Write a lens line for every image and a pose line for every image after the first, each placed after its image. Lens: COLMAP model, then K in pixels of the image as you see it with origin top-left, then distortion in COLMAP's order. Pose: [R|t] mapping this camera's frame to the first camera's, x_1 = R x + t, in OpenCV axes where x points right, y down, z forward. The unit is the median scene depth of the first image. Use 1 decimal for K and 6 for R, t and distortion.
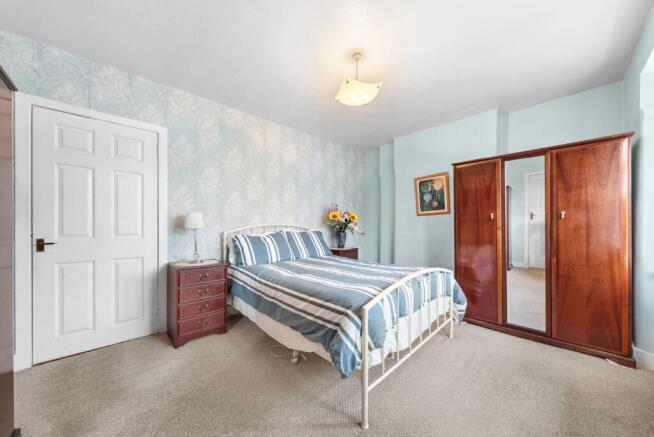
lens RADIAL K [[226.2, 0, 325.7], [0, 226.2, 224.1], [0, 0, 1]] dist [0.002021, -0.000157]
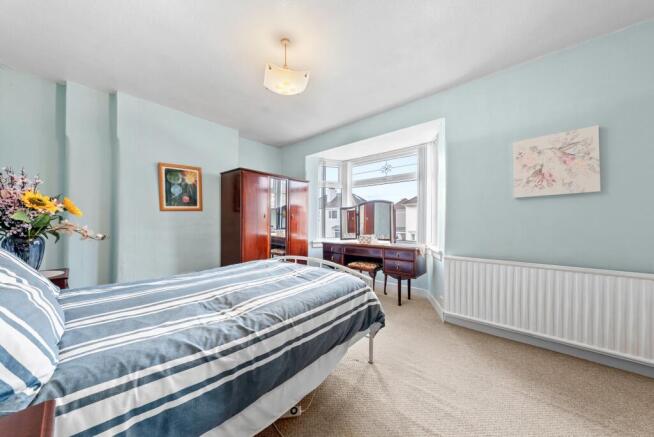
lens RADIAL K [[226.2, 0, 328.0], [0, 226.2, 220.2], [0, 0, 1]] dist [0.002021, -0.000157]
pose [[-0.085007, 0.007474, 0.996352, -0.461893], [0.000375, 0.999972, -0.007469, 0.002083], [-0.996380, -0.000262, -0.085007, 0.520493]]
